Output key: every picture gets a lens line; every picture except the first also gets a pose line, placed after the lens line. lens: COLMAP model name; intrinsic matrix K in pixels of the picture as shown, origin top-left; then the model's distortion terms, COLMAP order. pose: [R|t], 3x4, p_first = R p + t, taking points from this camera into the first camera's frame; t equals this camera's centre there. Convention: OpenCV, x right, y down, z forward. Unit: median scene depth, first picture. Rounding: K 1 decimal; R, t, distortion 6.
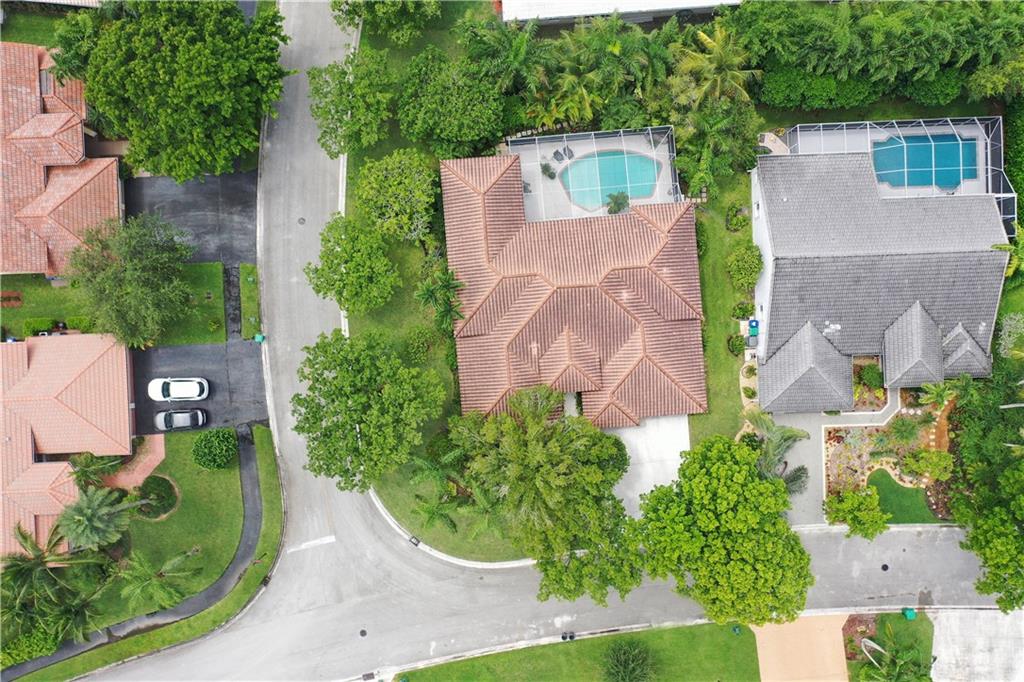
lens RADIAL K [[805.2, 0, 512.0], [0, 805.2, 341.0], [0, 0, 1]] dist [0.013649, -0.002544]
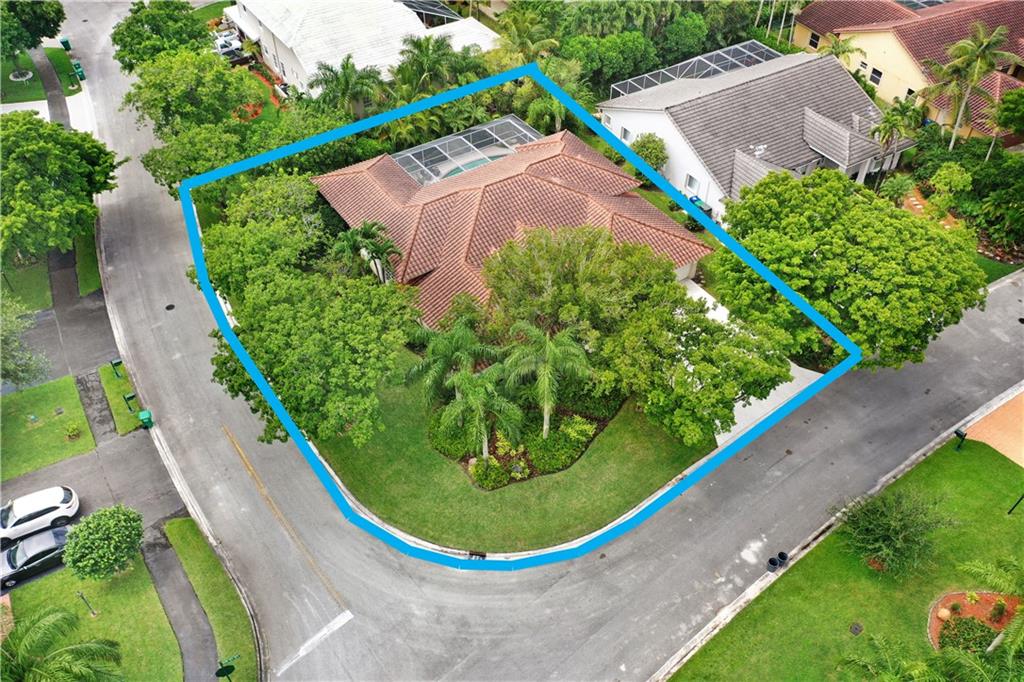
lens RADIAL K [[805.2, 0, 512.0], [0, 805.2, 341.0], [0, 0, 1]] dist [0.013649, -0.002544]
pose [[0.874056, -0.342489, 0.344568, -0.251436], [0.485799, 0.608707, -0.627277, 0.543743], [0.005095, 0.715666, 0.698424, 0.461155]]
